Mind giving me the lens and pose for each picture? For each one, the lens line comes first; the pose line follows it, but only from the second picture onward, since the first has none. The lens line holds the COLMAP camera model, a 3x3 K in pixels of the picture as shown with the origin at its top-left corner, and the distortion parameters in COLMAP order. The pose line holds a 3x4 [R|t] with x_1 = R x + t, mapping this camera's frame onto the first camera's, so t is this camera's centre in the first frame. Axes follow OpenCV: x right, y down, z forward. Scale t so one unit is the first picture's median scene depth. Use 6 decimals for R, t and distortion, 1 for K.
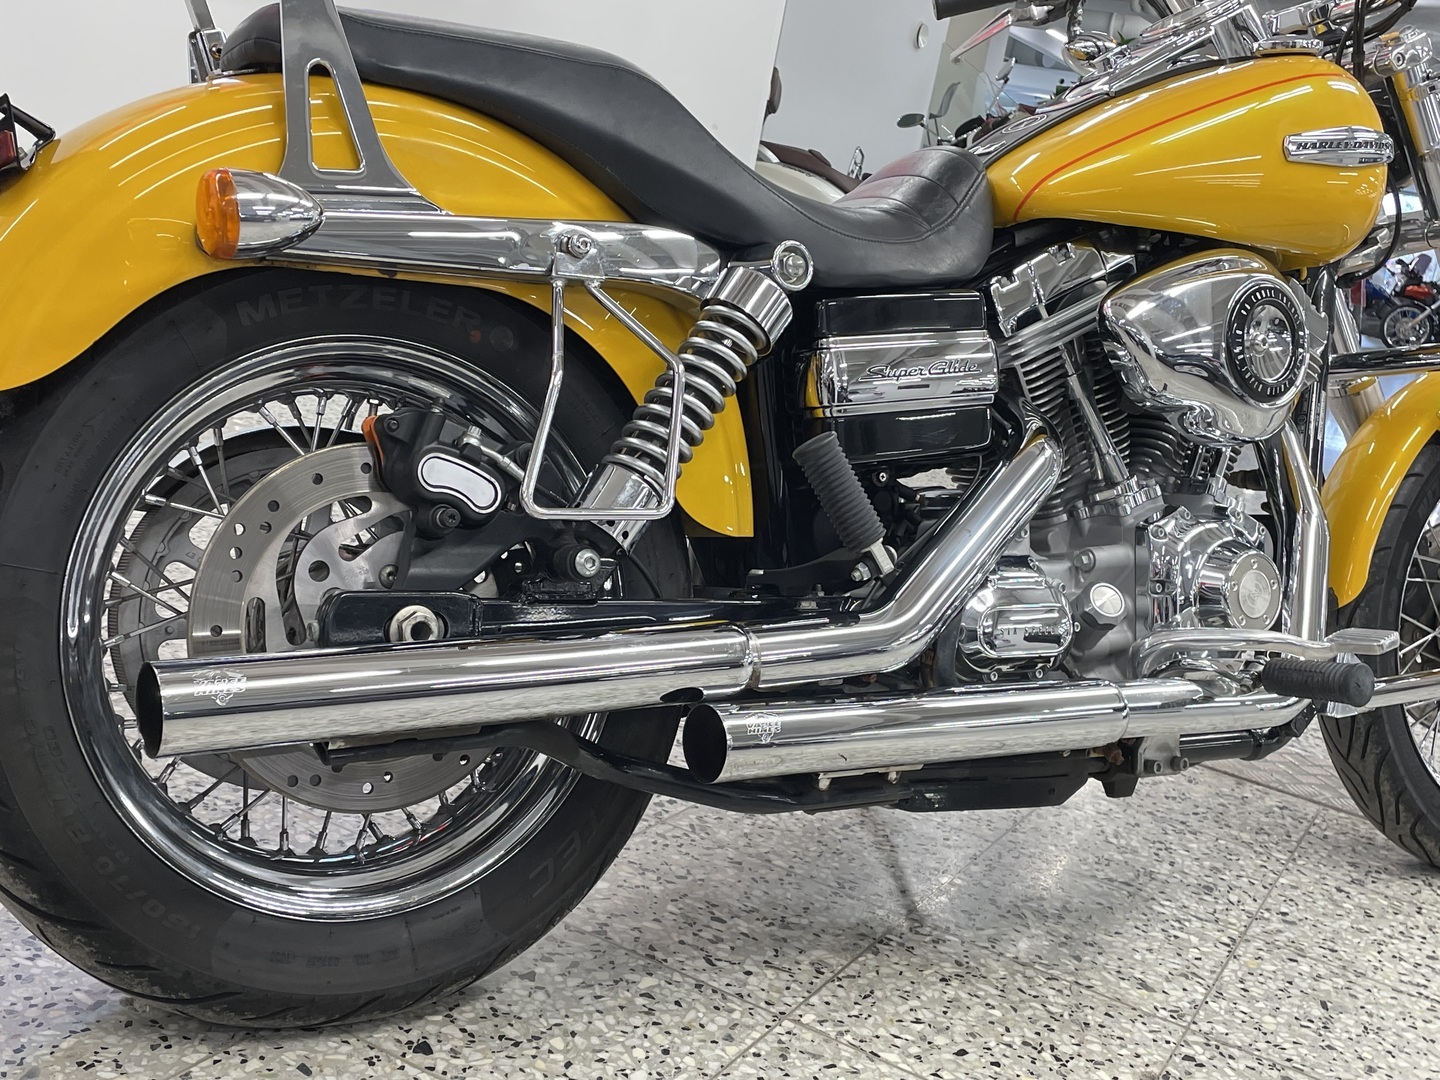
lens RADIAL K [[1699.1, 0, 730.2], [0, 1699.1, 536.9], [0, 0, 1]] dist [0.058701, 0.000000]
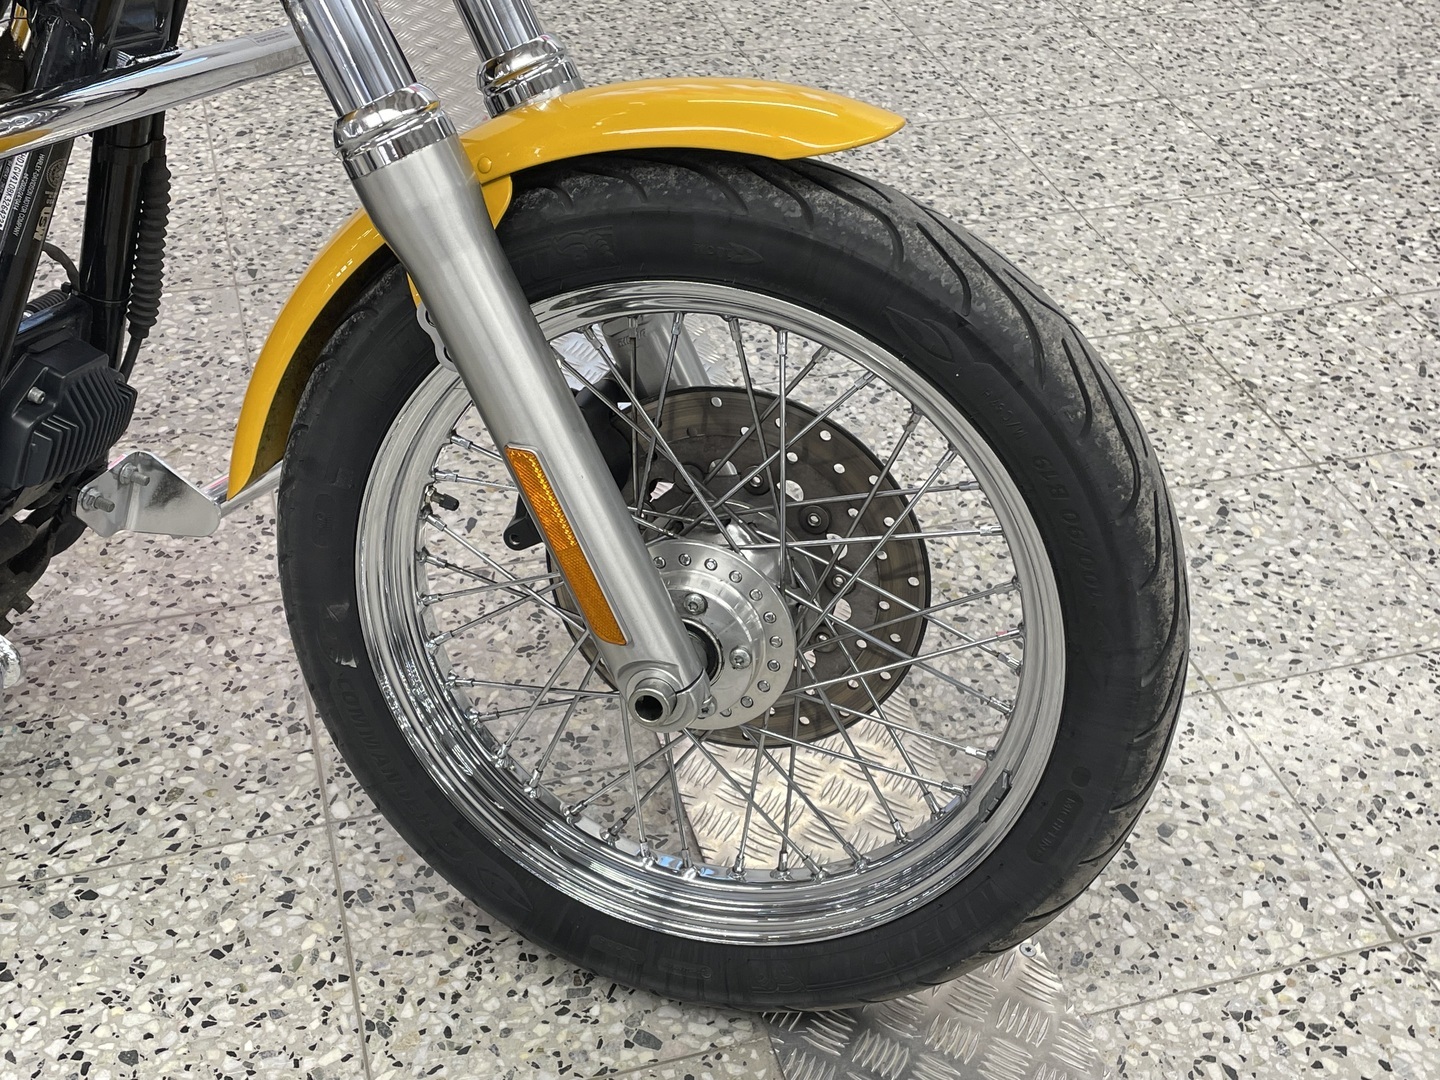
lens RADIAL K [[1699.1, 0, 723.3], [0, 1699.1, 530.4], [0, 0, 1]] dist [0.058701, 0.000000]
pose [[0.692507, 0.328593, -0.642231, 1.086091], [-0.066331, 0.915474, 0.396872, -0.248997], [0.718355, -0.232237, 0.655768, 0.931034]]
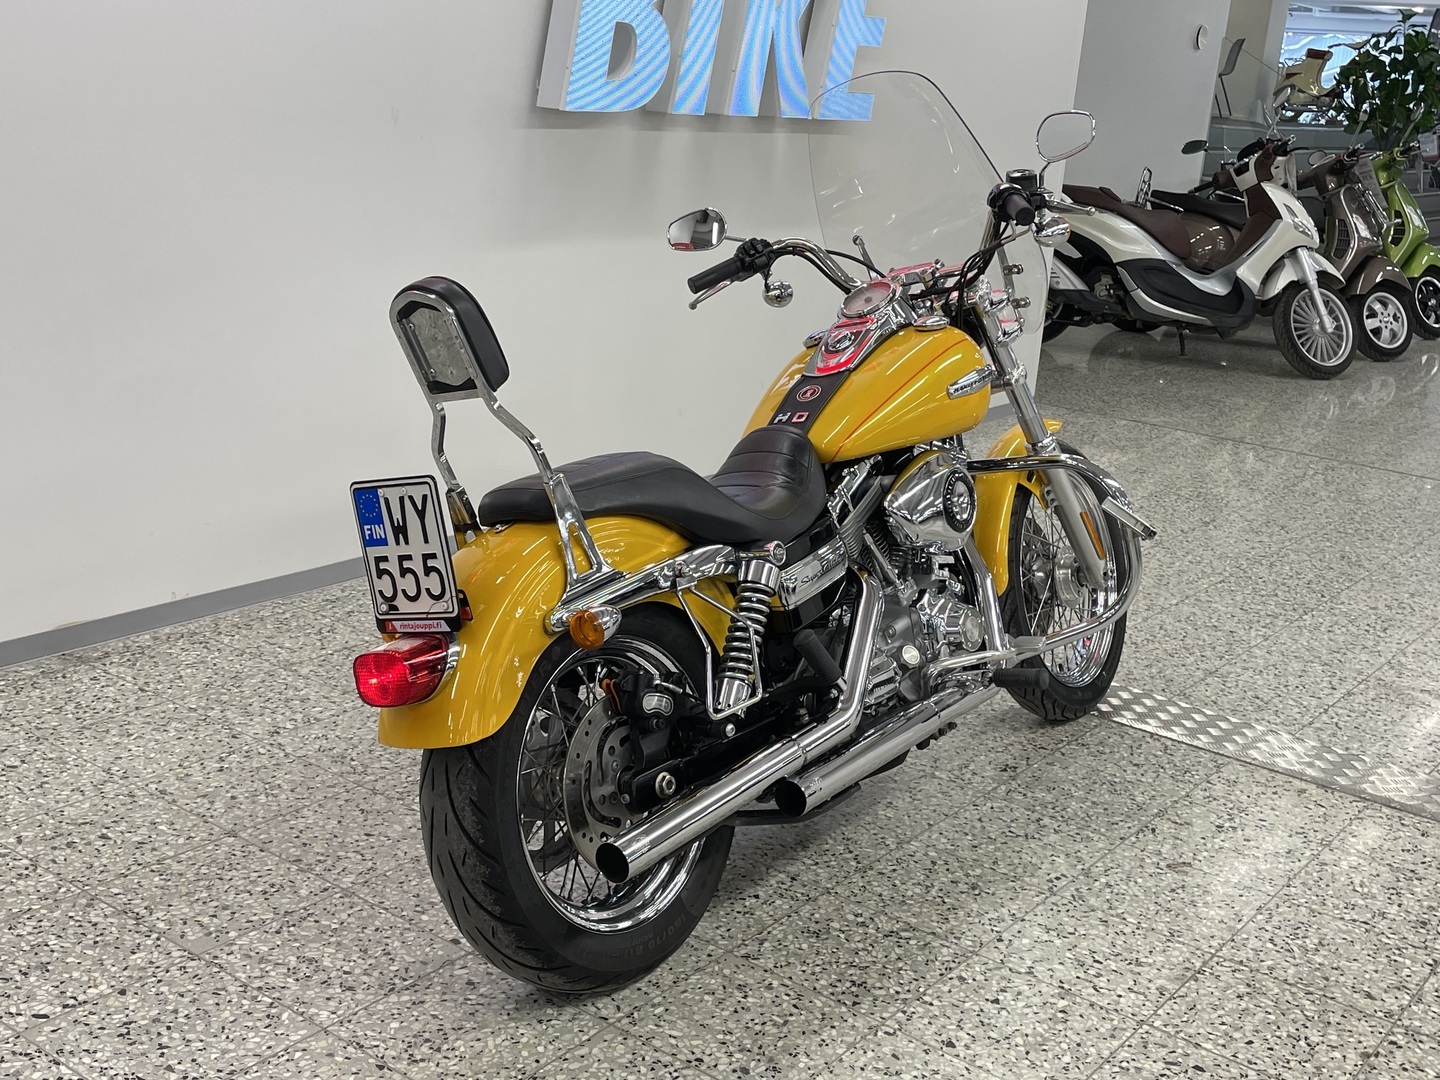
lens RADIAL K [[1699.1, 0, 711.3], [0, 1699.1, 540.8], [0, 0, 1]] dist [0.058701, 0.000000]
pose [[0.979870, -0.066312, -0.188302, -0.036589], [0.074080, 0.996655, 0.034510, -0.286852], [0.185383, -0.047765, 0.981505, -0.739454]]
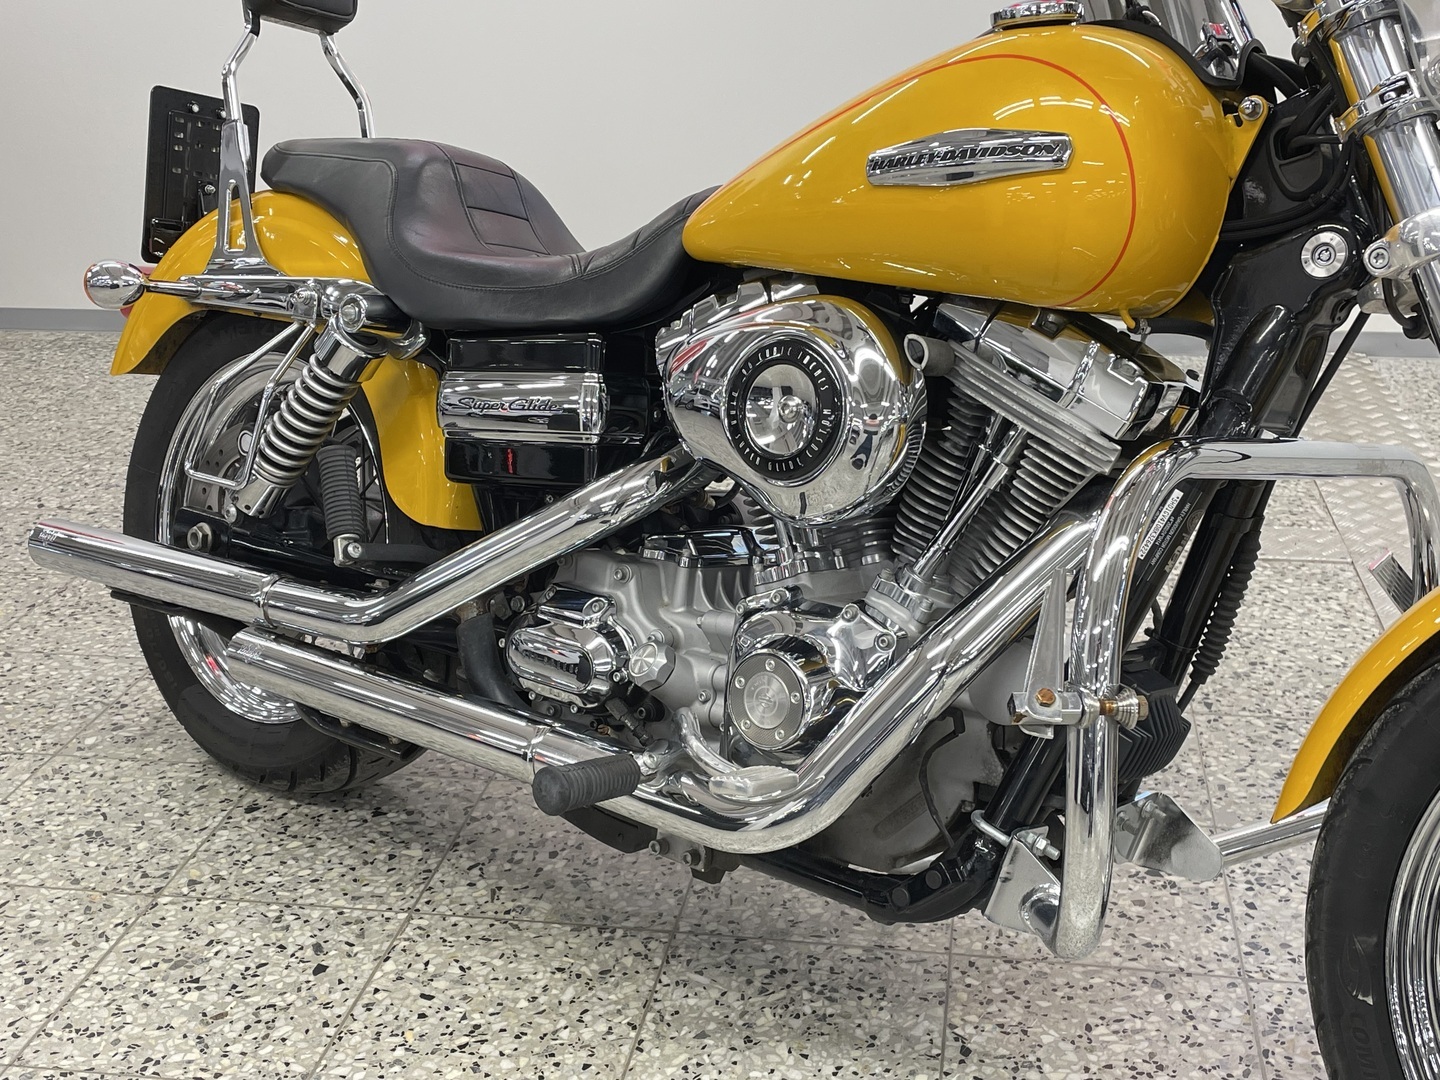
lens RADIAL K [[1699.1, 0, 728.0], [0, 1699.1, 540.4], [0, 0, 1]] dist [0.058701, 0.000000]
pose [[0.299412, 0.154943, -0.941459, 1.135540], [-0.122140, 0.984832, 0.123237, -0.154459], [0.946274, 0.078091, 0.313796, 0.743529]]
